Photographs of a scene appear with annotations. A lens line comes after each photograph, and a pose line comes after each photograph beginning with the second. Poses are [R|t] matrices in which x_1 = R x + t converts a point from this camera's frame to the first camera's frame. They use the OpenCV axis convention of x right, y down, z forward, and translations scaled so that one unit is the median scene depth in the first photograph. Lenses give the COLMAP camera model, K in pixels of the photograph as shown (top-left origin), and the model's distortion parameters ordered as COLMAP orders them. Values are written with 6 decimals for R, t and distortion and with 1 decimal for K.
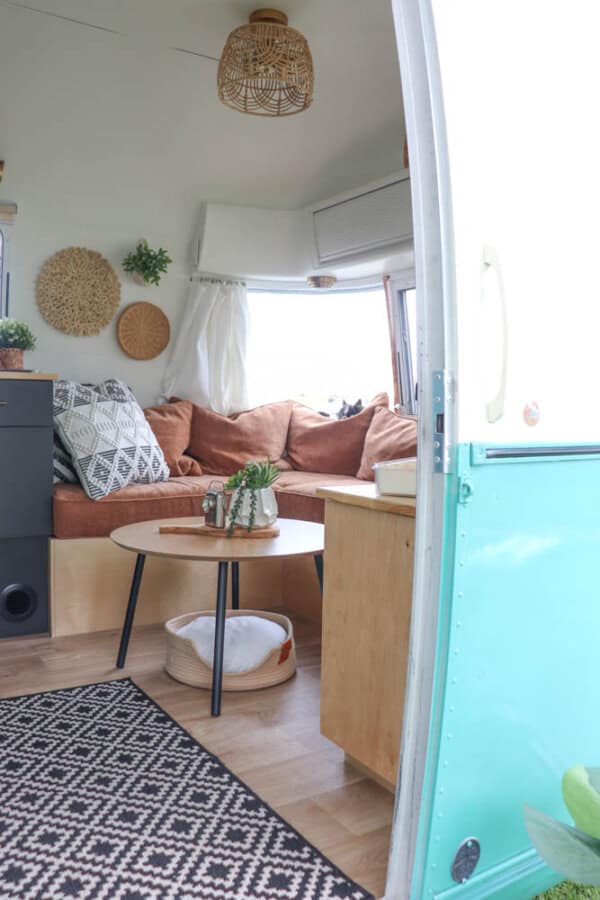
lens RADIAL K [[746.8, 0, 297.3], [0, 746.8, 451.2], [0, 0, 1]] dist [-0.173897, 0.151600]
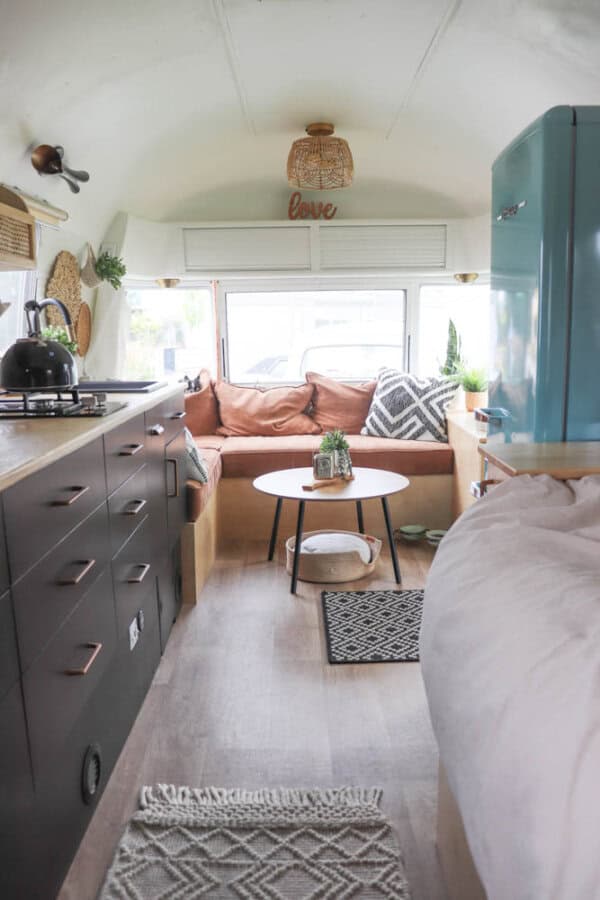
lens RADIAL K [[746.8, 0, 292.7], [0, 746.8, 447.4], [0, 0, 1]] dist [-0.173897, 0.151600]
pose [[0.534245, -0.162204, 0.829622, -1.135555], [0.071272, 0.986567, 0.146993, -0.153651], [-0.842320, -0.019401, 0.538629, 0.203085]]
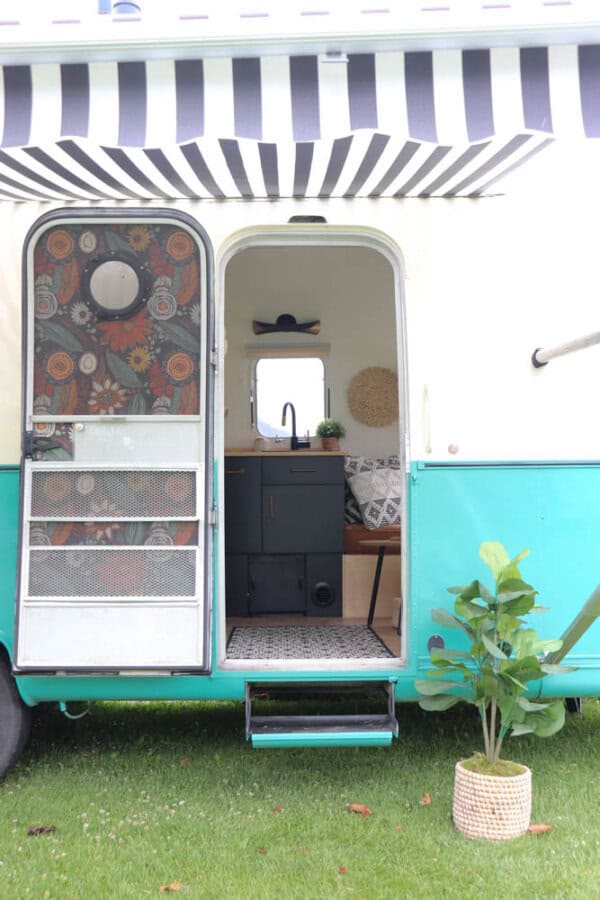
lens RADIAL K [[1030.5, 0, 295.1], [0, 1030.5, 447.5], [0, 0, 1]] dist [-0.022102, 0.000000]
pose [[0.854176, -0.059192, -0.516604, 0.695323], [-0.007581, 0.991976, -0.126195, 0.160385], [0.519929, 0.111709, 0.846874, -0.913873]]
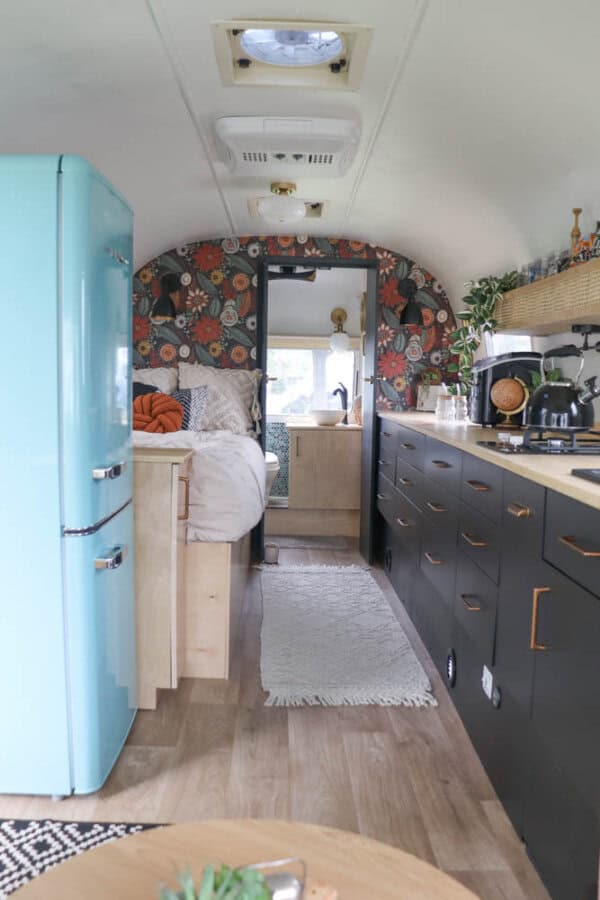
lens RADIAL K [[746.8, 0, 298.8], [0, 746.8, 456.0], [0, 0, 1]] dist [-0.173897, 0.151600]
pose [[-0.518122, 0.060601, -0.853157, 0.135638], [-0.081098, 0.989512, 0.119537, -0.160601], [0.851454, 0.131124, -0.507773, 0.957777]]
